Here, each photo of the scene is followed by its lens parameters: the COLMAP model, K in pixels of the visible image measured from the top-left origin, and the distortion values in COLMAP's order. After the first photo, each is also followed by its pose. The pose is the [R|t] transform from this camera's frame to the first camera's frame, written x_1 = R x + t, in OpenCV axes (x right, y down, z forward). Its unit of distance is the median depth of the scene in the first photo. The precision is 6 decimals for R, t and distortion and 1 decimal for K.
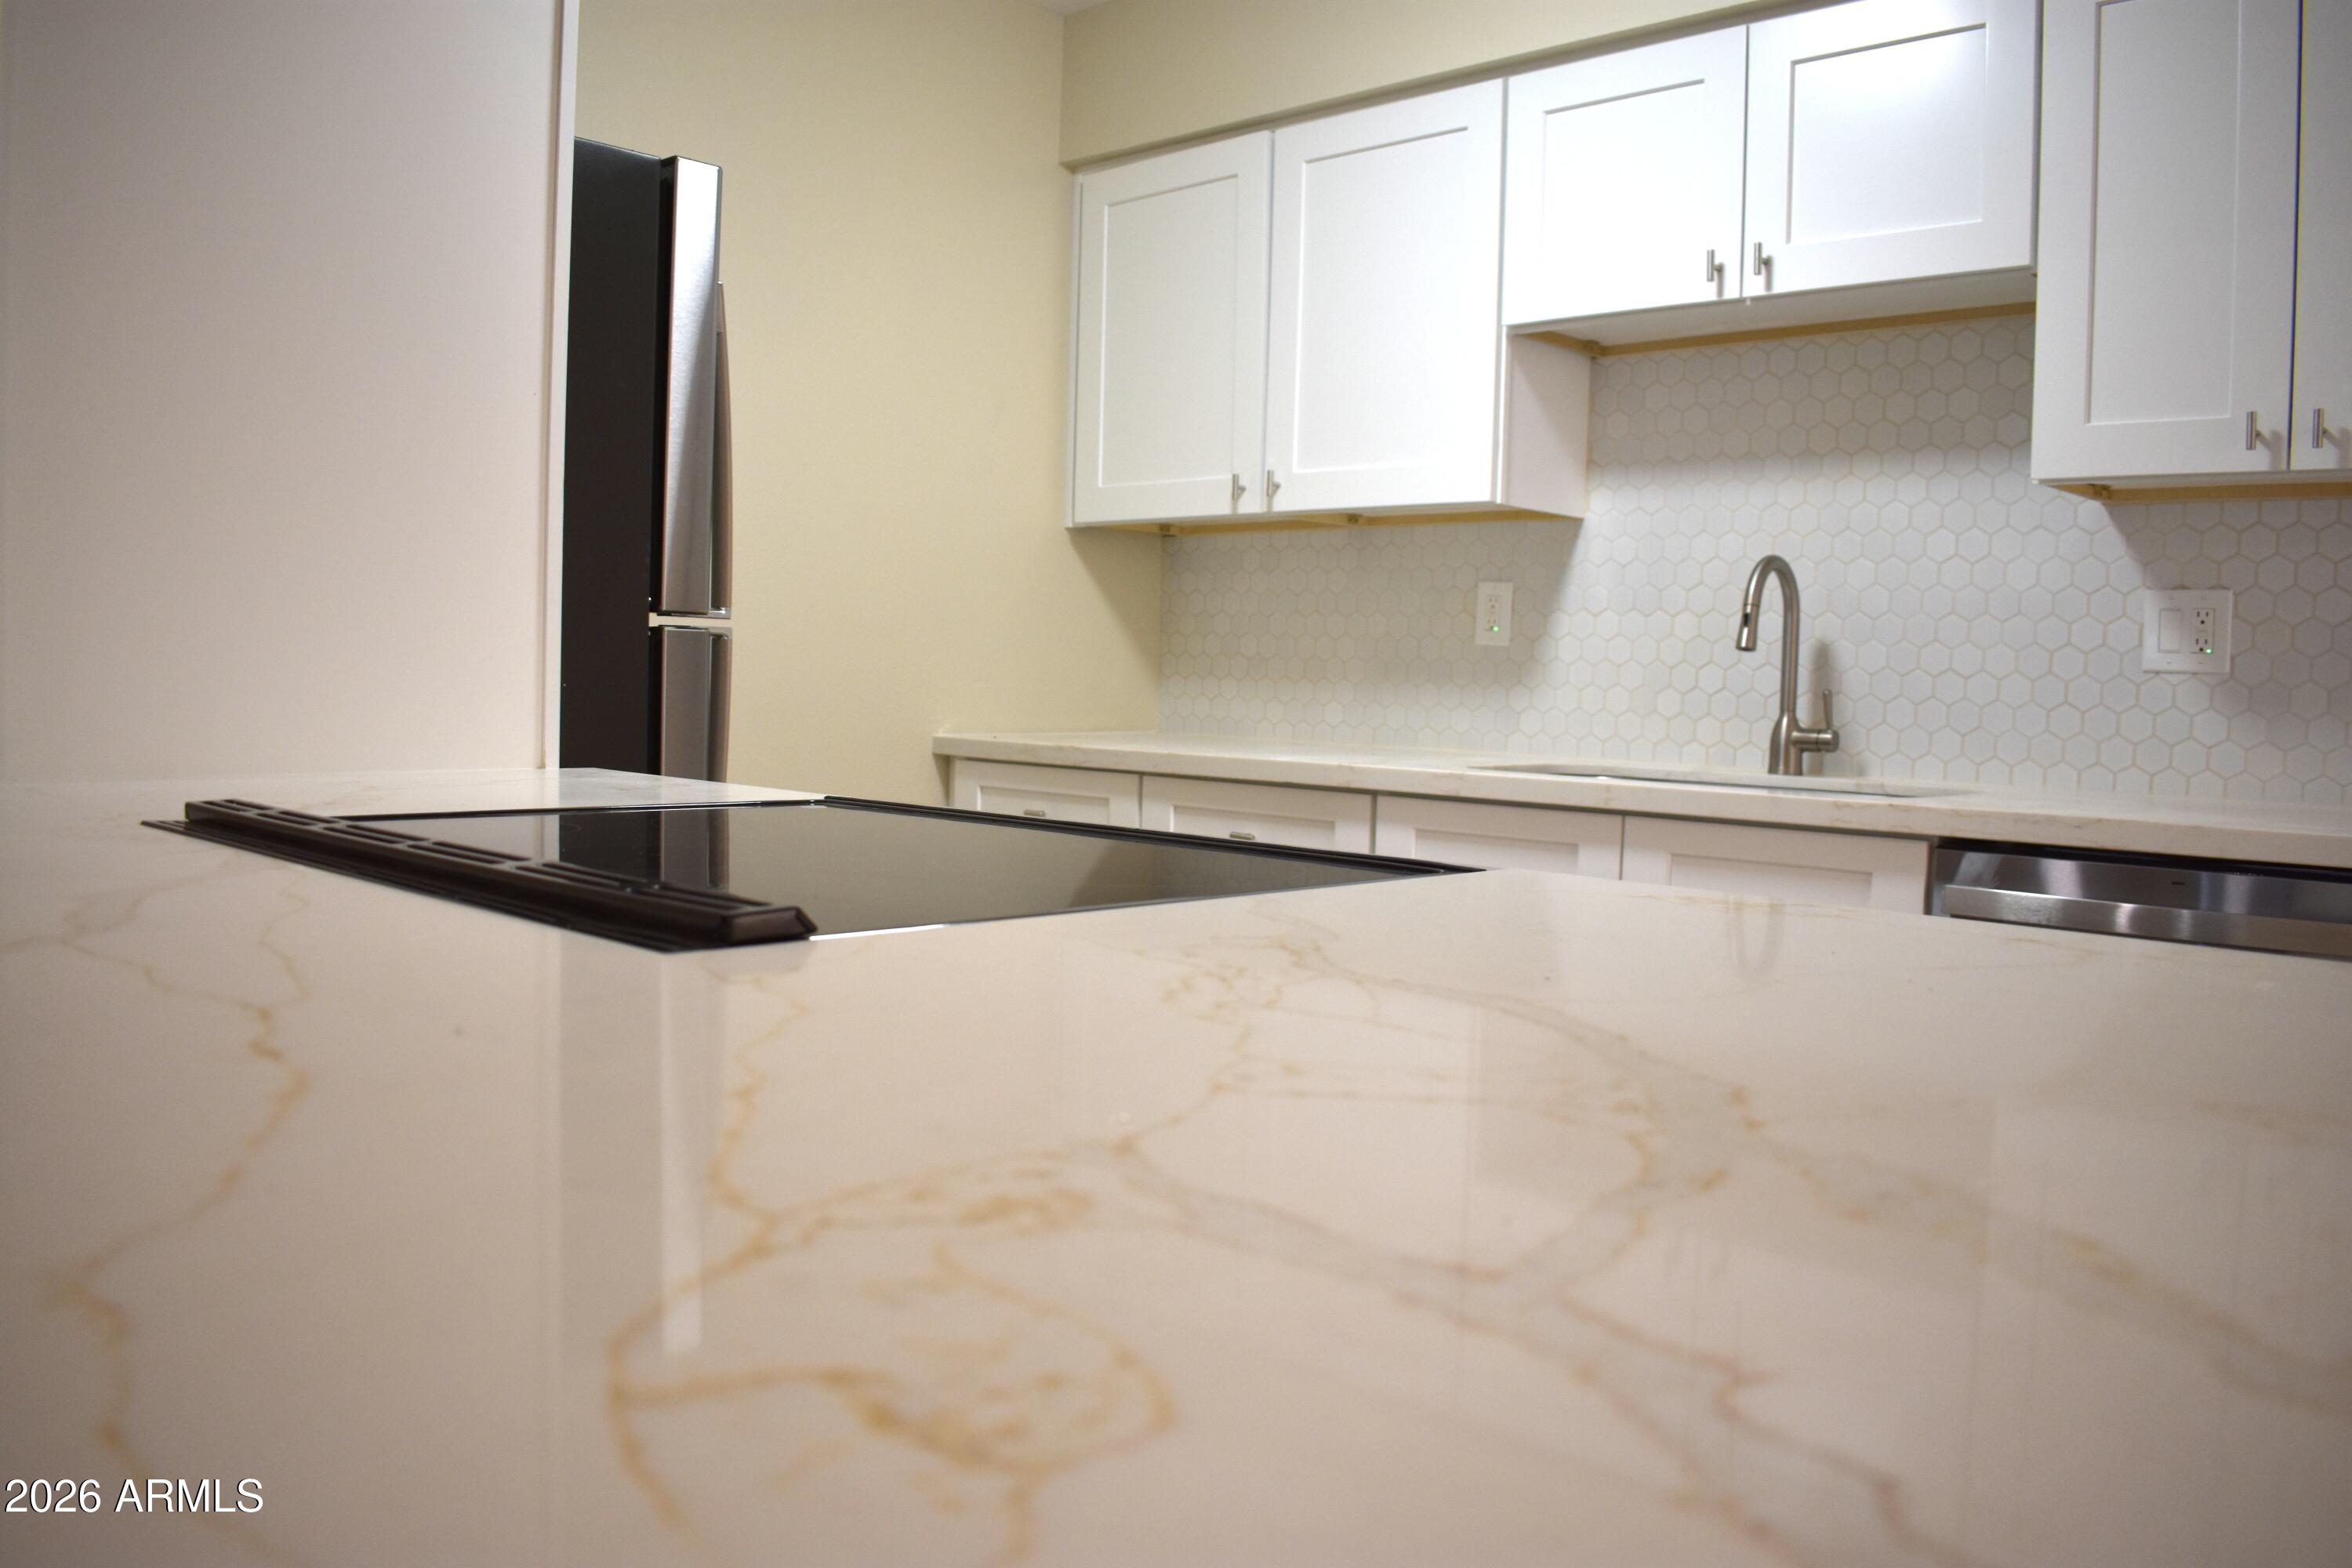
lens RADIAL K [[1843.0, 0, 1176.0], [0, 1843.0, 784.0], [0, 0, 1]] dist [-0.099096, 0.011477]
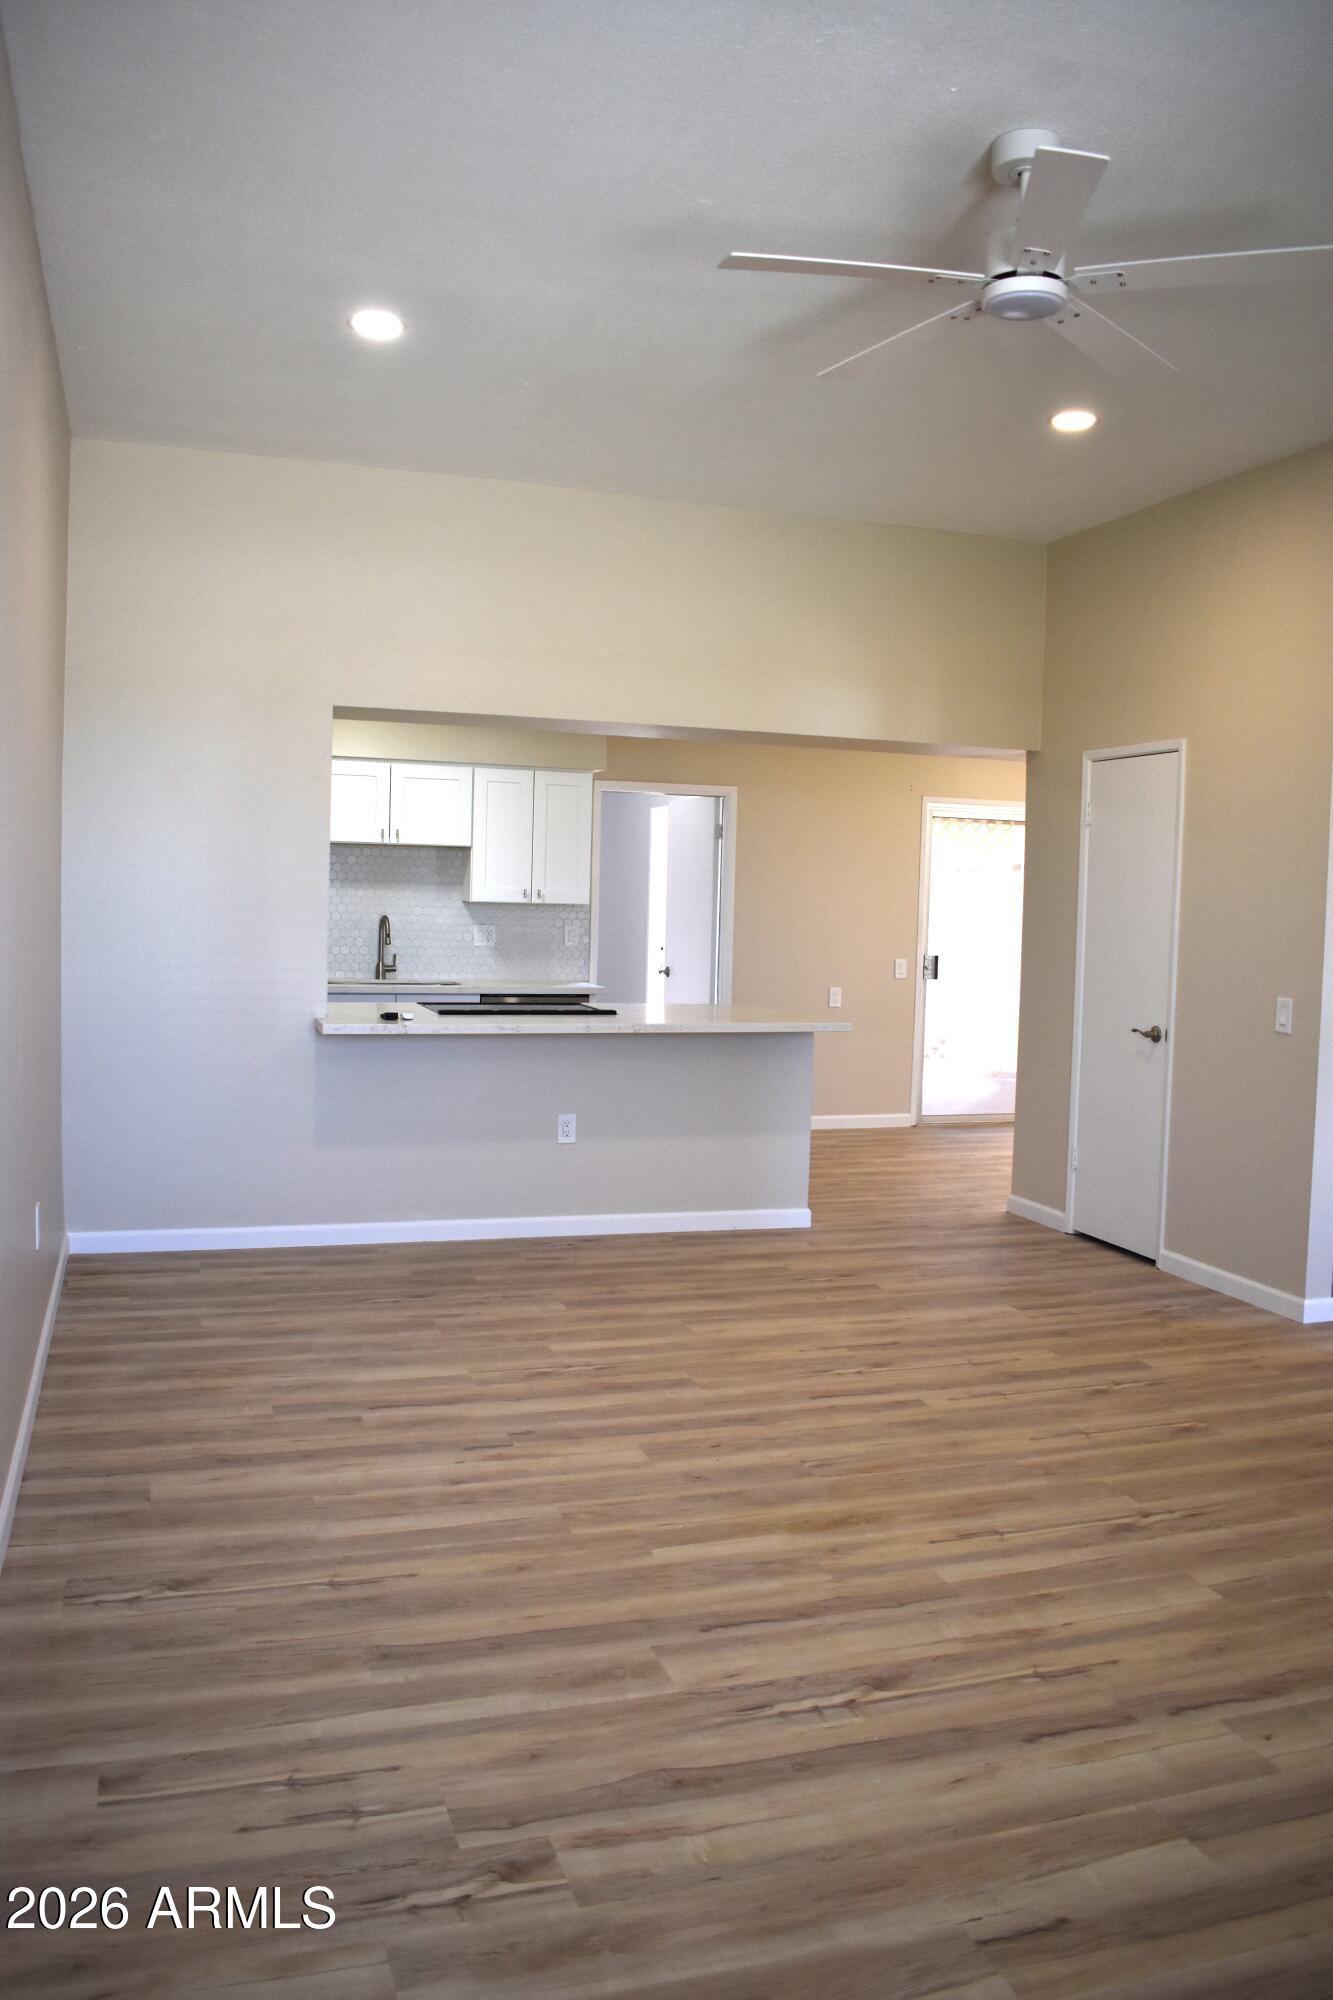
lens RADIAL K [[1546.3, 0, 666.5], [0, 1546.3, 1000.0], [0, 0, 1]] dist [-0.099361, 0.001672]
pose [[0.476894, -0.076251, 0.875647, -1.889621], [0.036893, 0.997089, 0.066734, -0.136004], [-0.878186, 0.000480, 0.478319, -0.808708]]
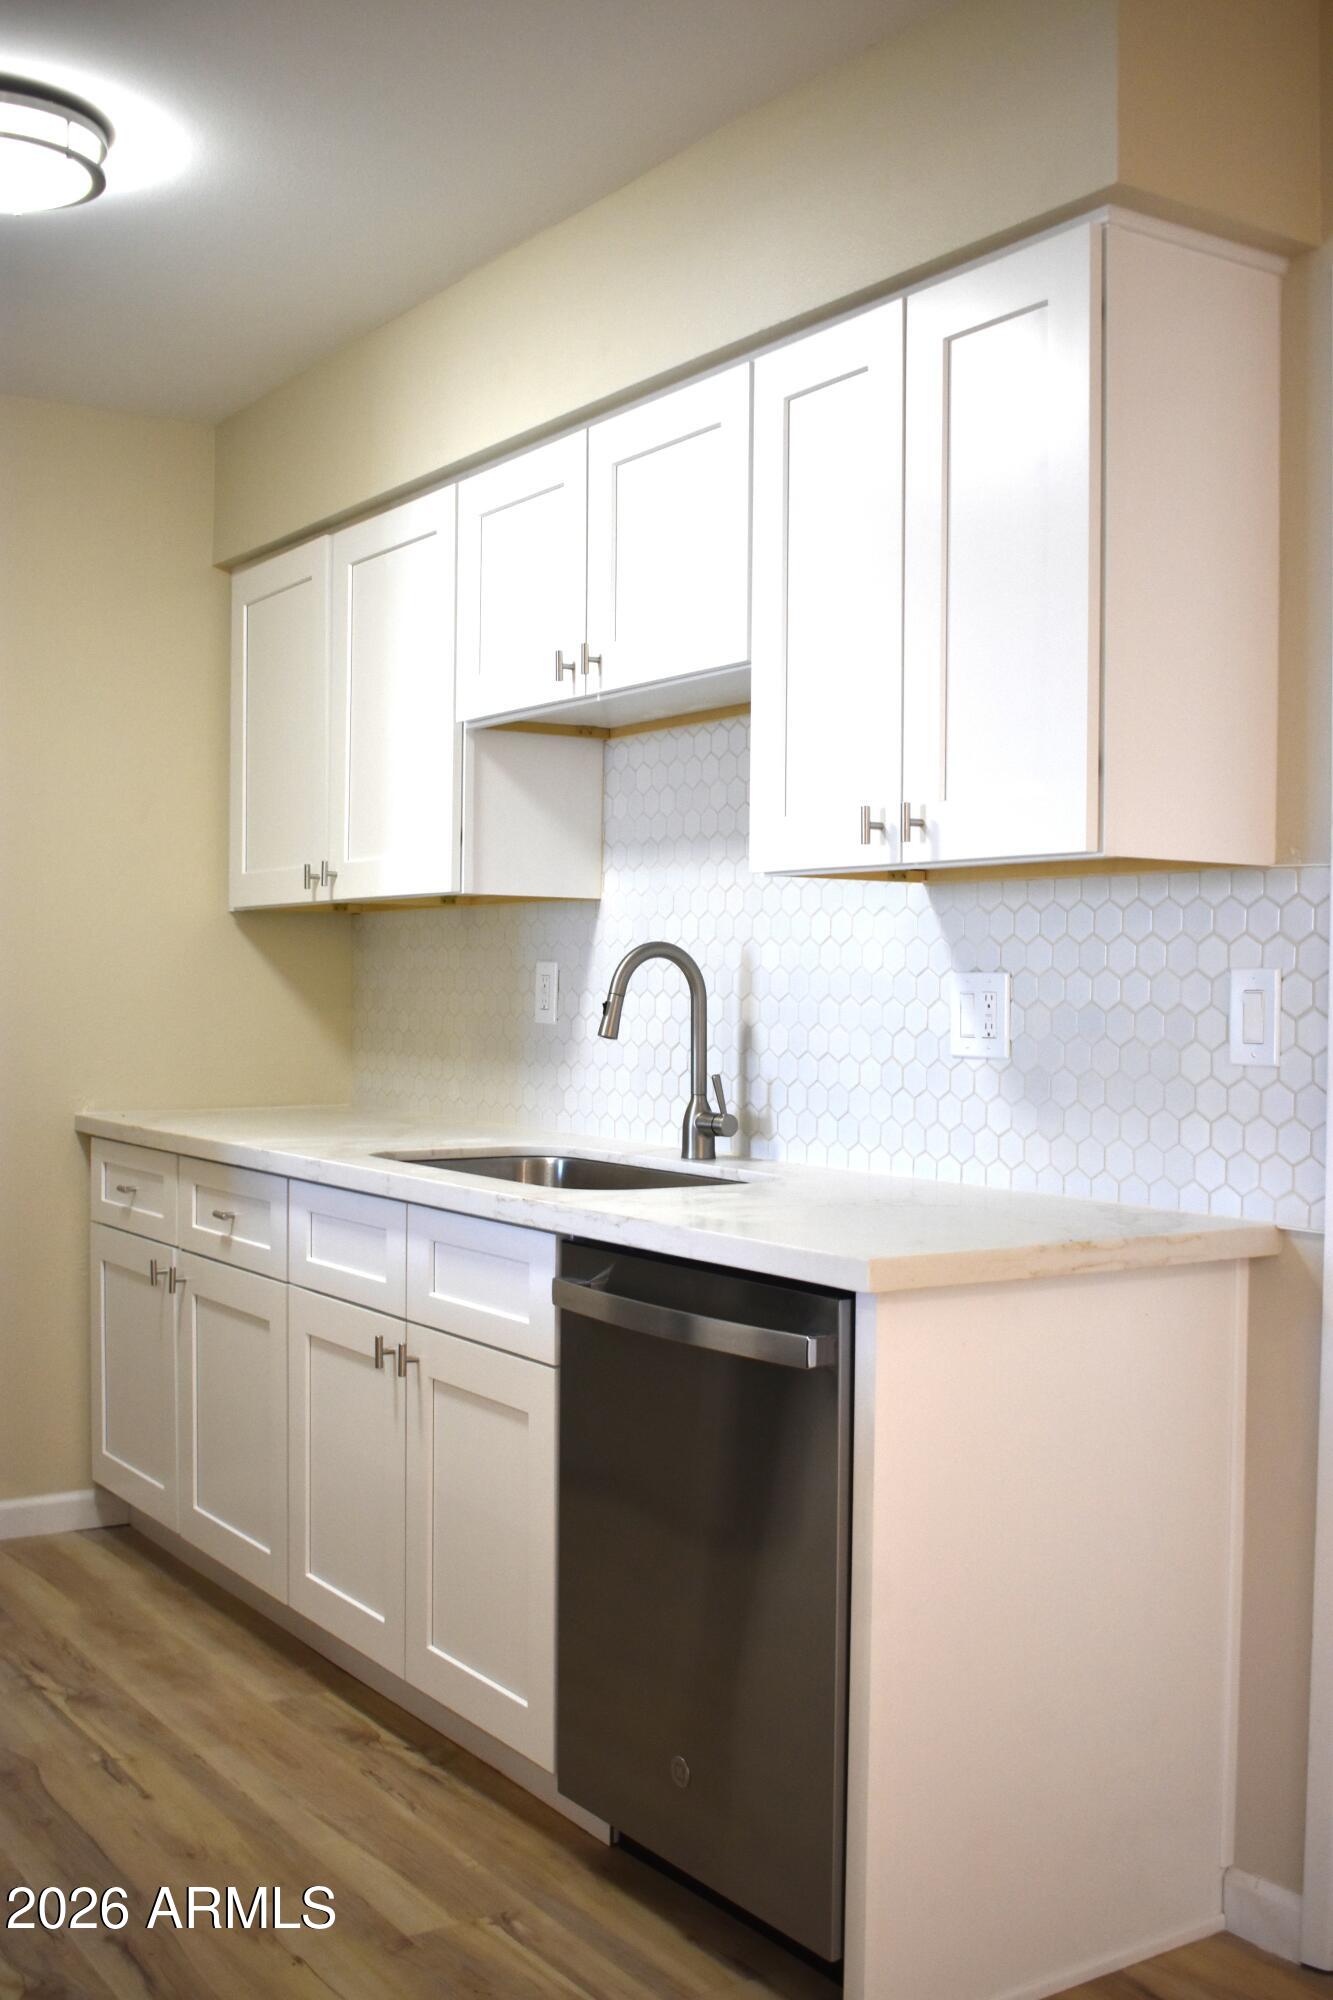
lens RADIAL K [[2133.4, 0, 666.5], [0, 2133.4, 1000.0], [0, 0, 1]] dist [-0.068054, 0.022062]
pose [[0.972375, -0.017444, -0.232772, 0.588300], [0.004338, 0.998382, -0.056697, -0.025702], [0.233385, 0.054121, 0.970877, -0.139296]]
